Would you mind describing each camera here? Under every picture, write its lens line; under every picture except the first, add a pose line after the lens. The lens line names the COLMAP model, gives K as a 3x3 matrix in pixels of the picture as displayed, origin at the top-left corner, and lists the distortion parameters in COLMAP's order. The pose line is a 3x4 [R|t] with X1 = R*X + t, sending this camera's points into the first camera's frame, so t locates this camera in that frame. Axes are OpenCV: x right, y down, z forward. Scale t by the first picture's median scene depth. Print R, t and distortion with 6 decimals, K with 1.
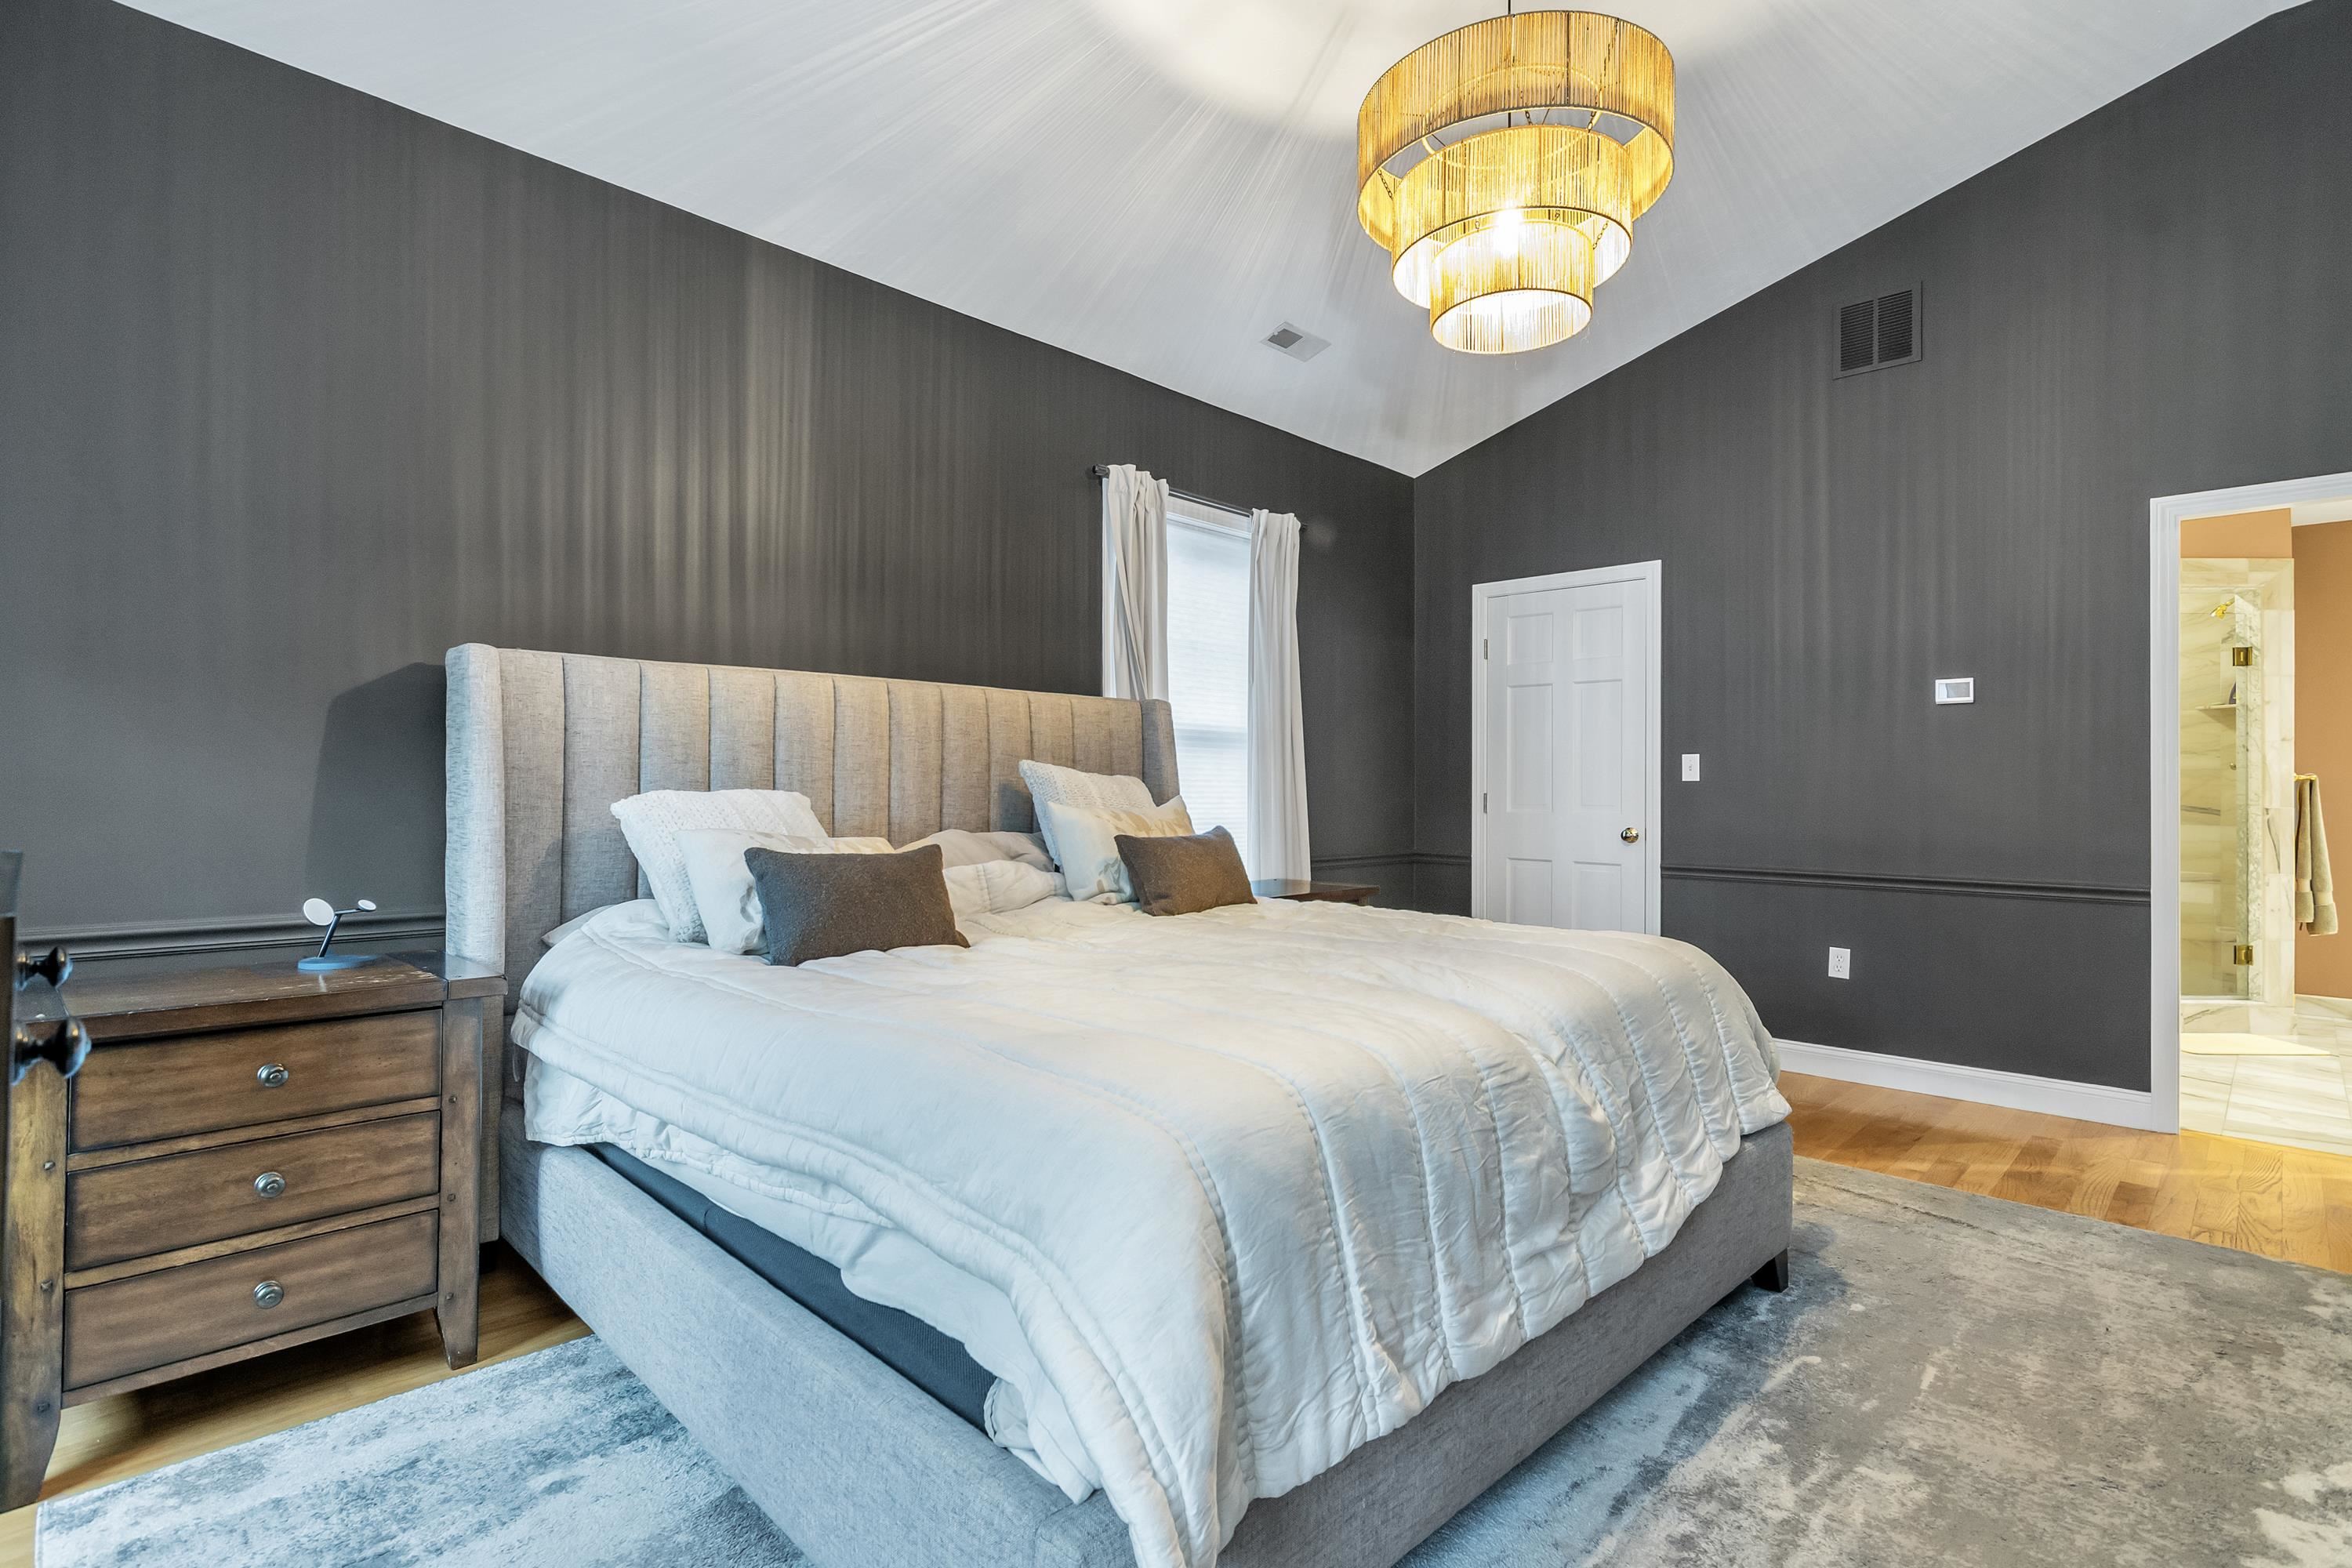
lens RADIAL K [[1127.2, 0, 1170.1], [0, 1127.2, 774.1], [0, 0, 1]] dist [-0.000782, 0.000447]
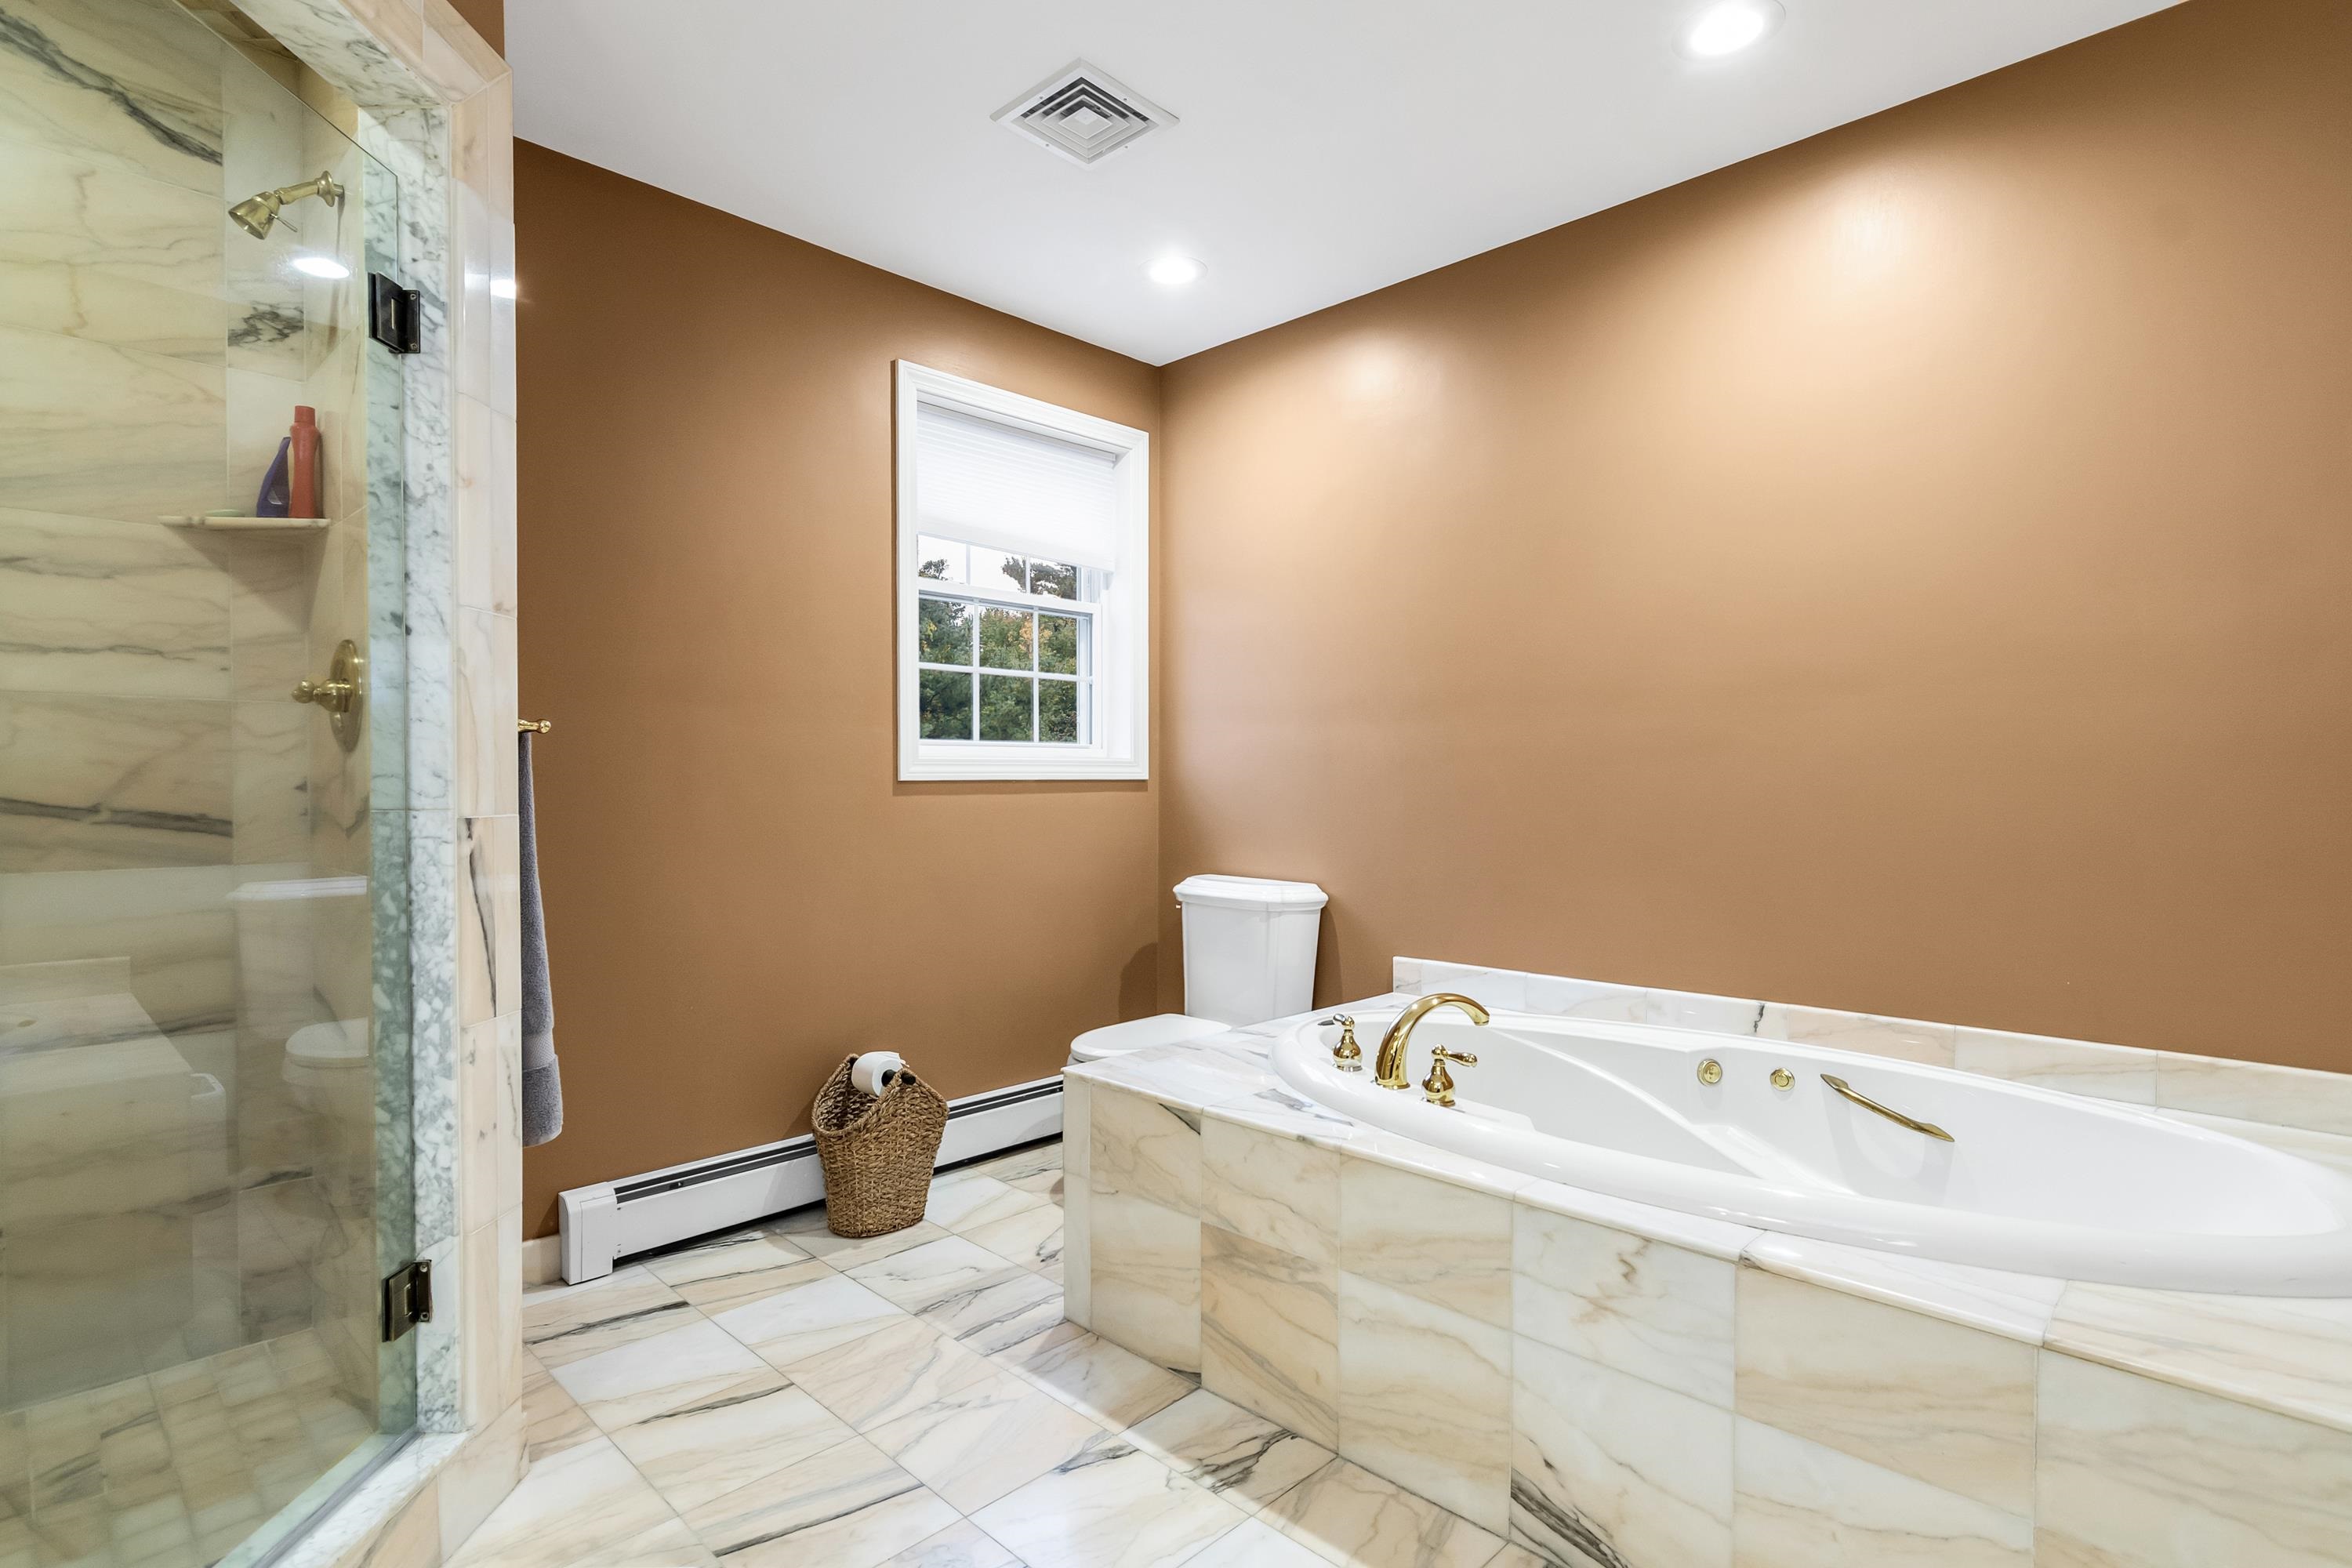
lens RADIAL K [[1151.3, 0, 1163.9], [0, 1151.3, 792.3], [0, 0, 1]] dist [0.000186, 0.001976]
pose [[-0.008936, -0.020090, 0.999758, 0.641060], [-0.012796, 0.999719, 0.019975, 0.014278], [-0.999878, -0.012614, -0.009190, 0.797335]]
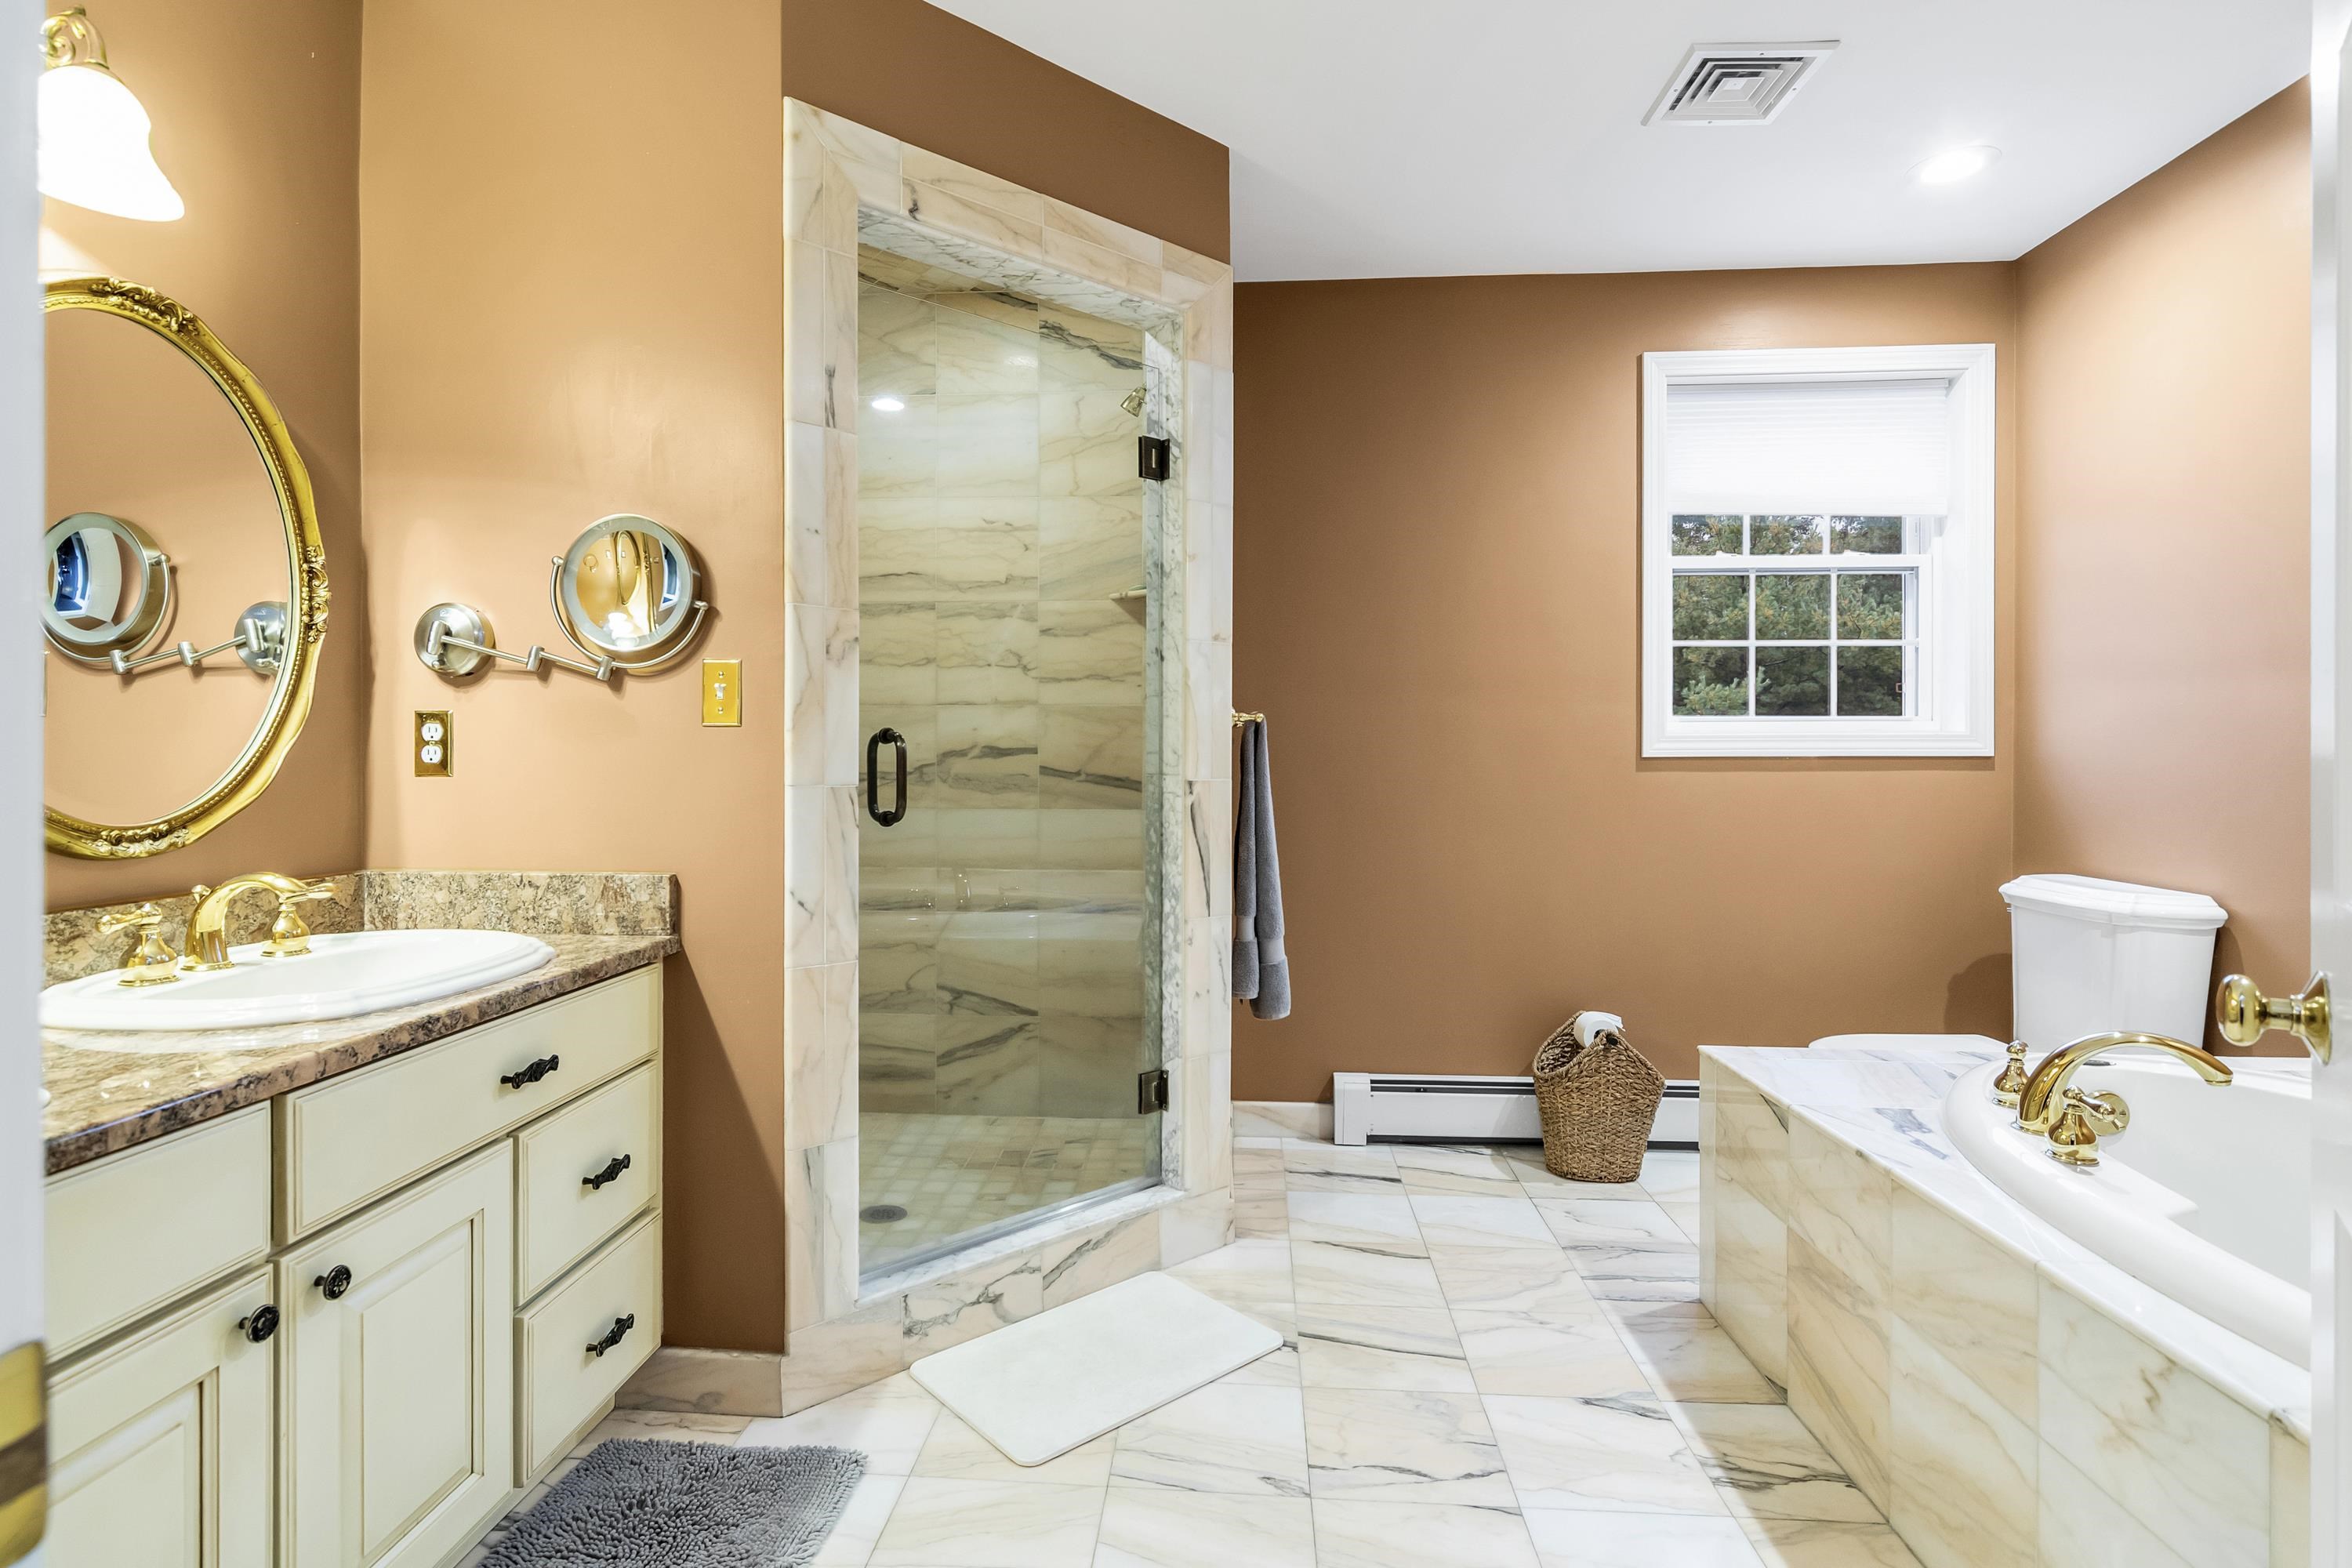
lens RADIAL K [[1154.9, 0, 1167.0], [0, 1154.9, 744.4], [0, 0, 1]] dist [0.001034, 0.000844]
pose [[0.752141, -0.000748, 0.659002, 0.638173], [-0.002745, 0.999987, 0.004268, 0.013220], [-0.658997, -0.005019, 0.752129, 0.633749]]
